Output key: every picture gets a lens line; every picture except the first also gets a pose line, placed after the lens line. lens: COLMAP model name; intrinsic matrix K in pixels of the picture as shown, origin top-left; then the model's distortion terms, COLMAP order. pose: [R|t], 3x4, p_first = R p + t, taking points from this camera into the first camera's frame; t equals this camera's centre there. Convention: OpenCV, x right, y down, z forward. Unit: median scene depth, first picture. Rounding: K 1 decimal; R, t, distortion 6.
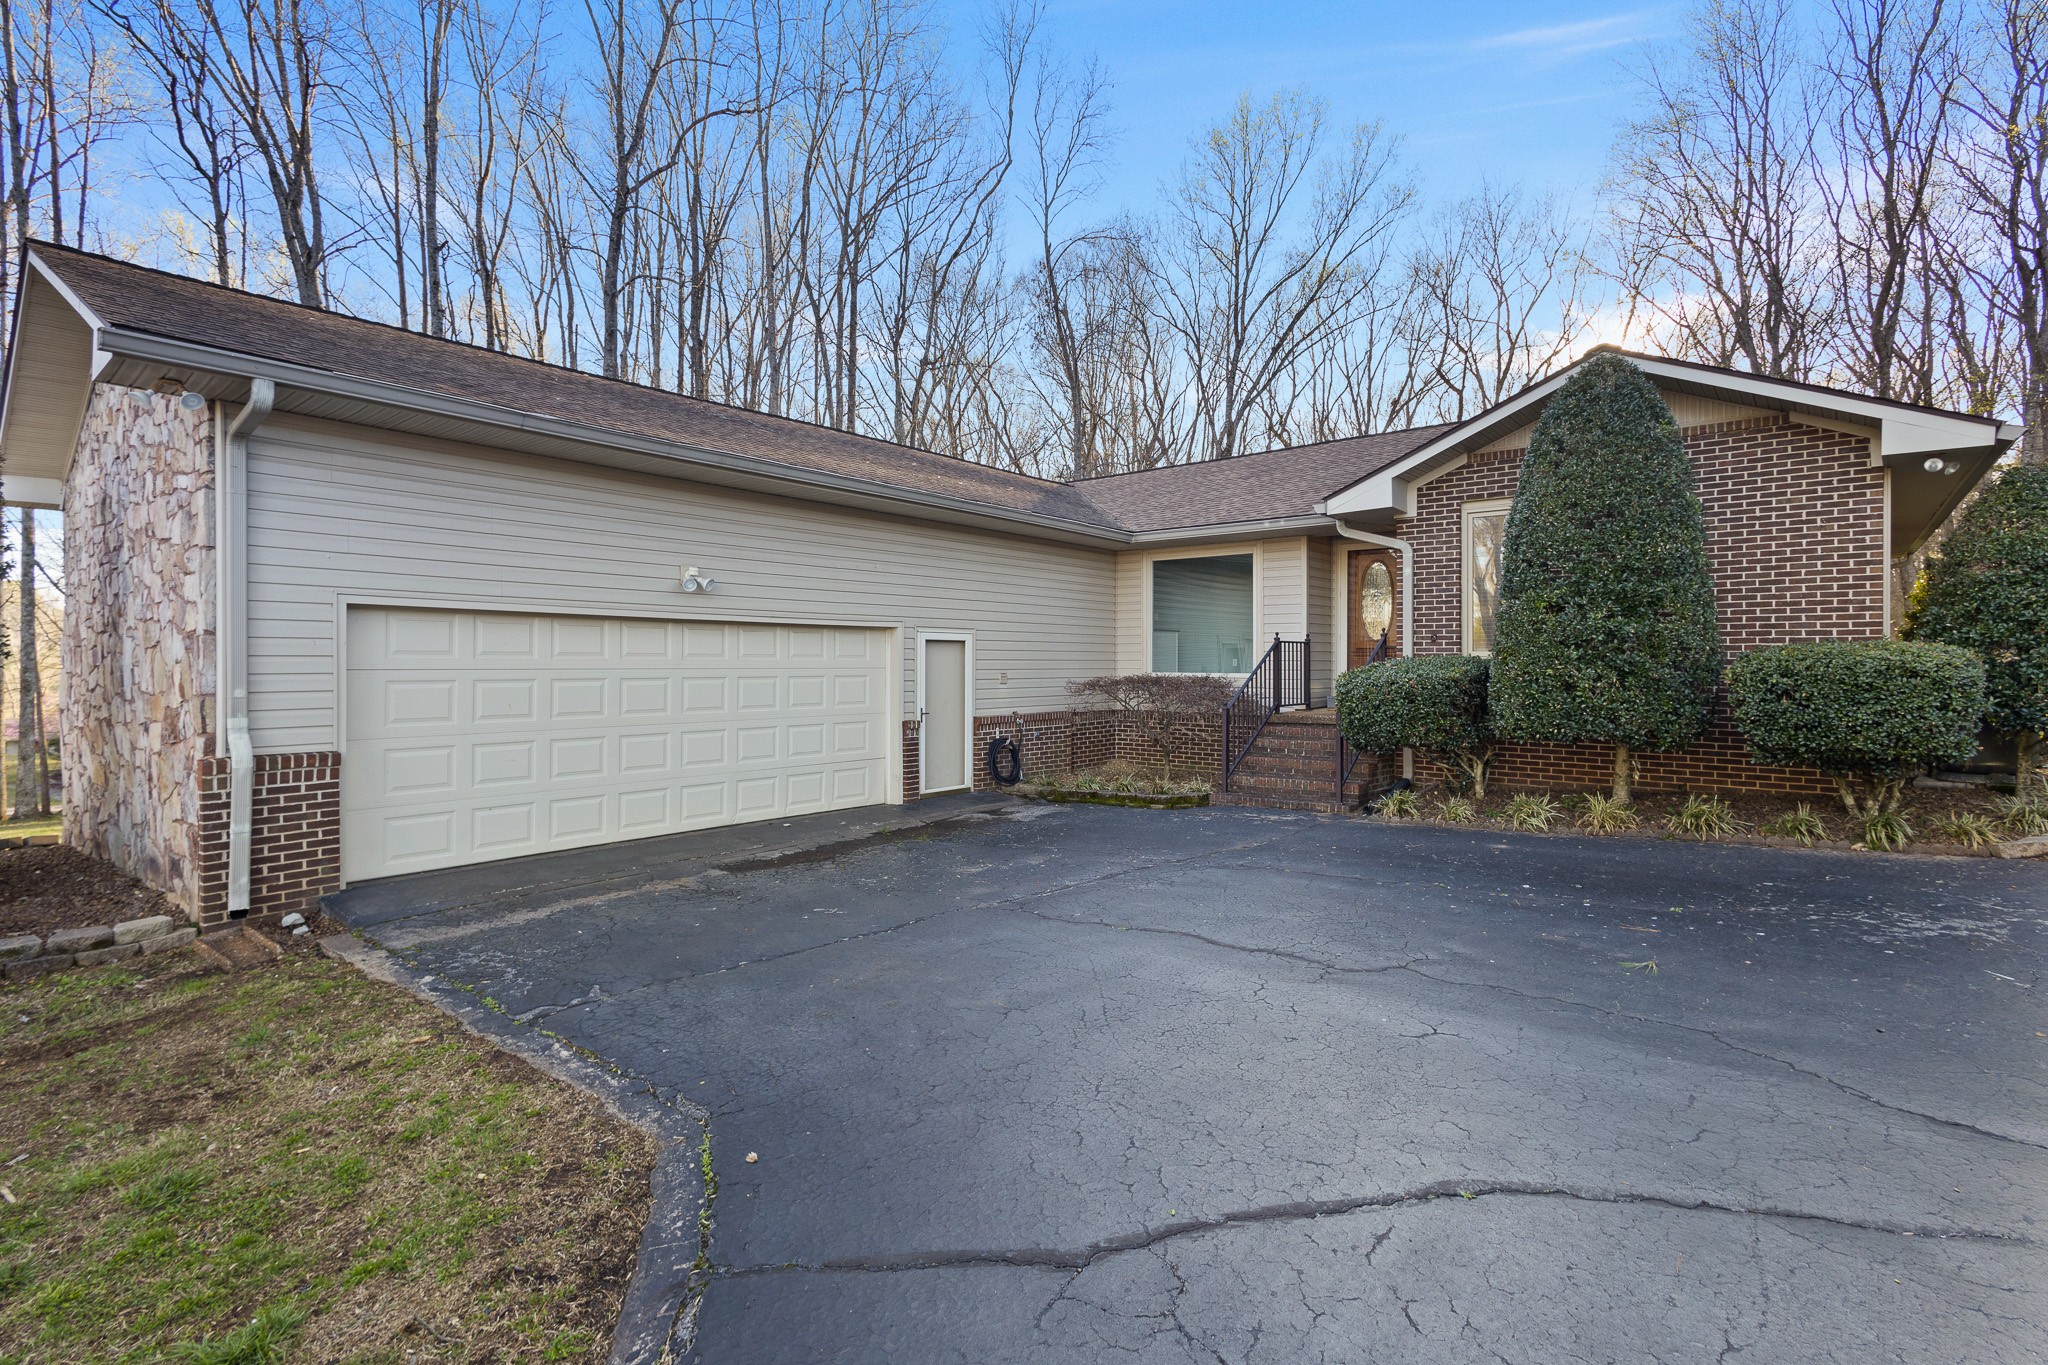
lens RADIAL K [[944.9, 0, 1085.5], [0, 944.9, 650.9], [0, 0, 1]] dist [0.008625, 0.000234]
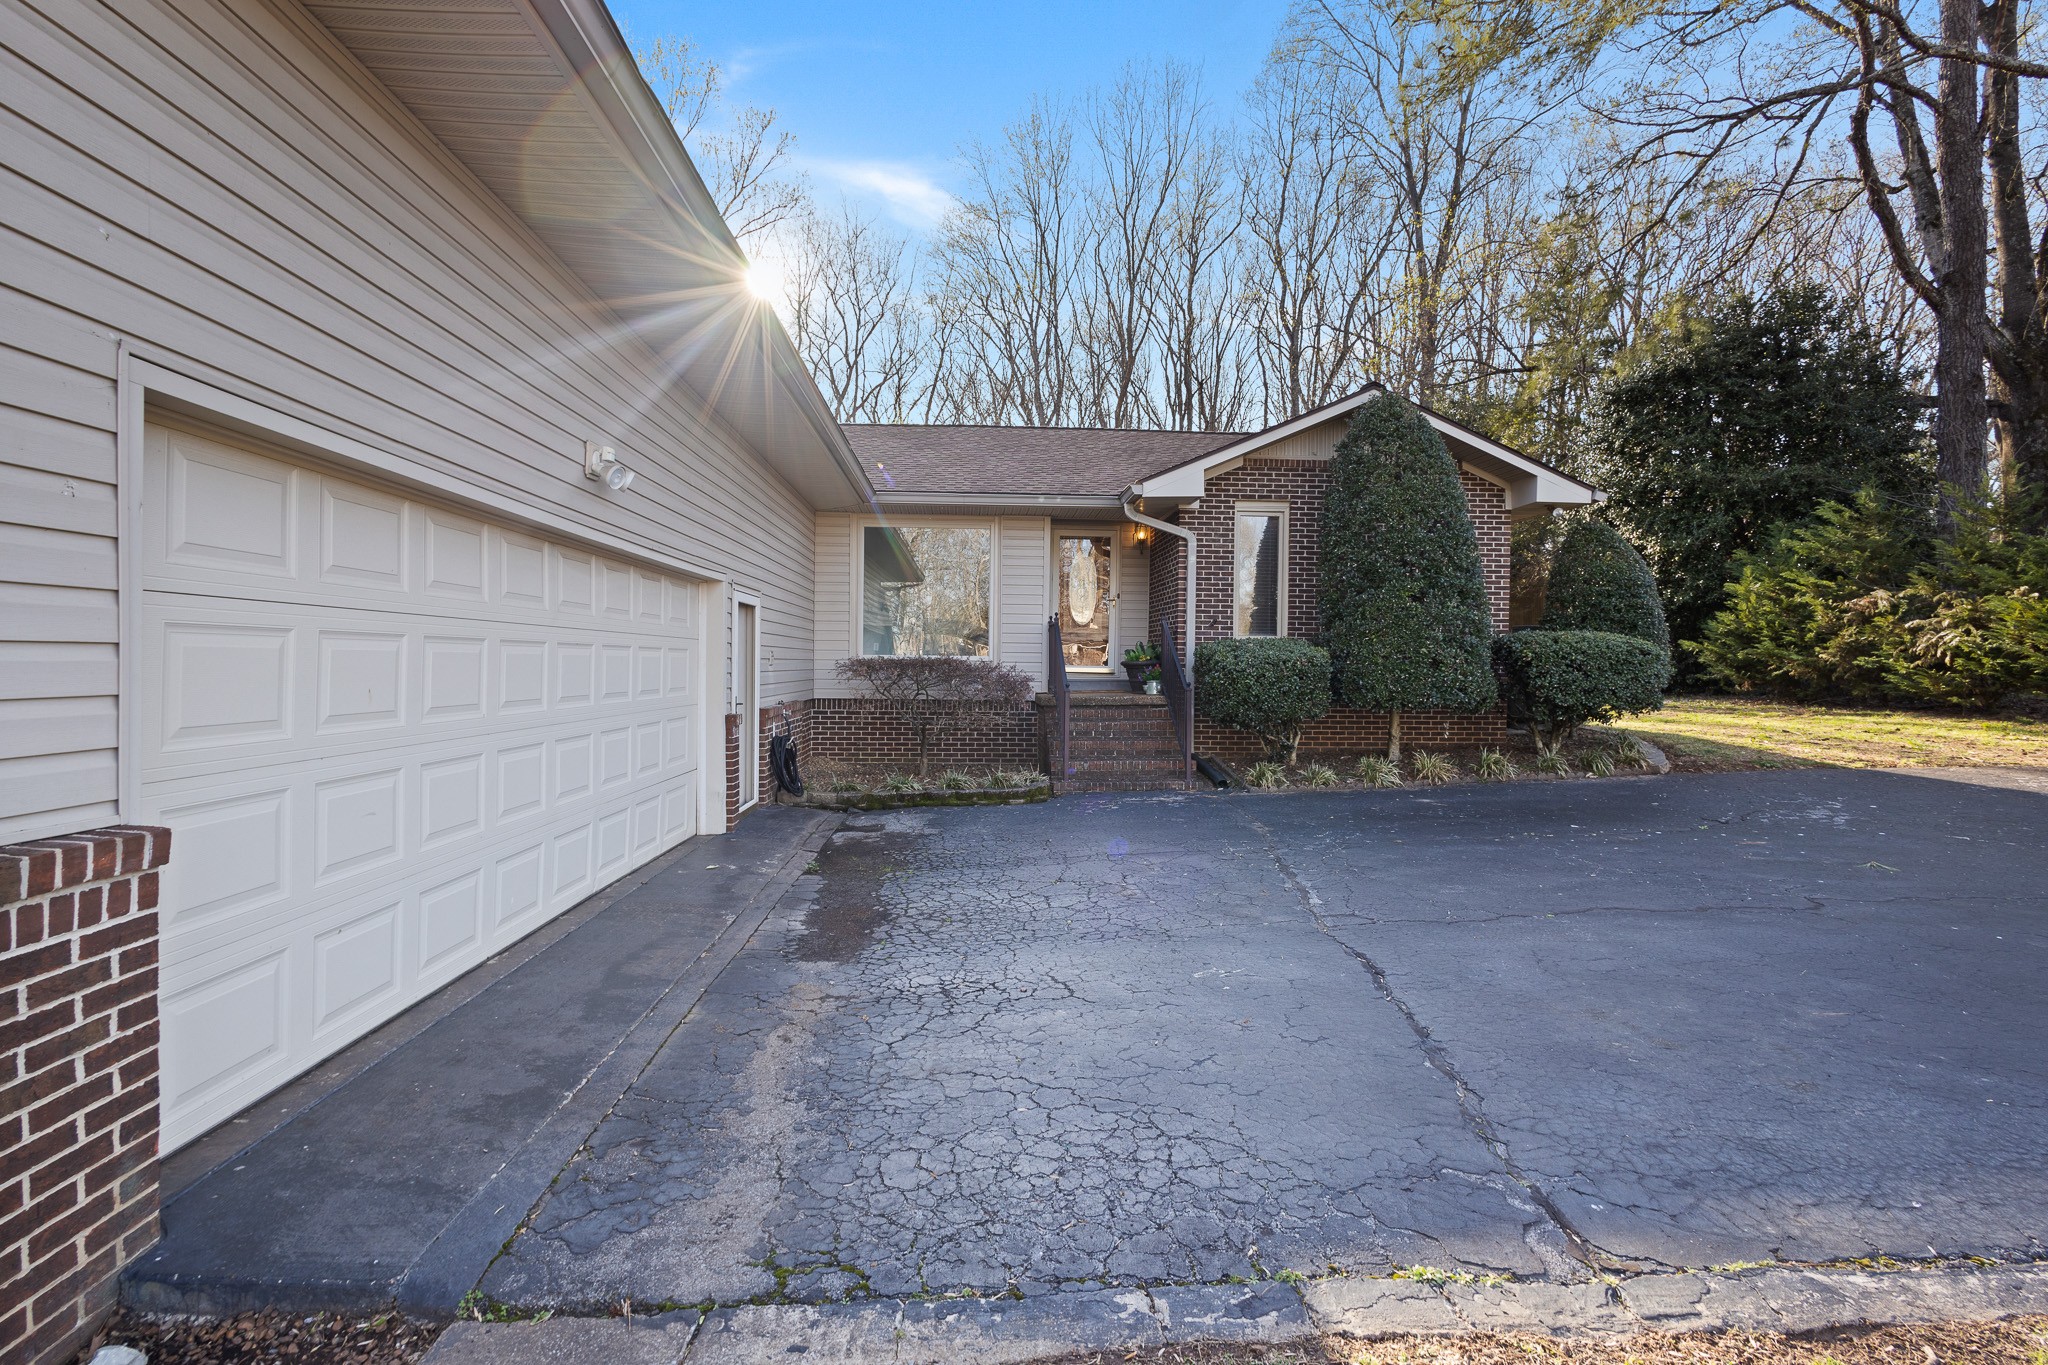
lens RADIAL K [[914.2, 0, 1020.9], [0, 914.2, 654.8], [0, 0, 1]] dist [0.001554, 0.000197]
pose [[0.758420, 0.010997, 0.651673, -0.626455], [-0.016323, 0.999865, 0.002124, 0.032509], [-0.651562, -0.012248, 0.758497, 0.451912]]
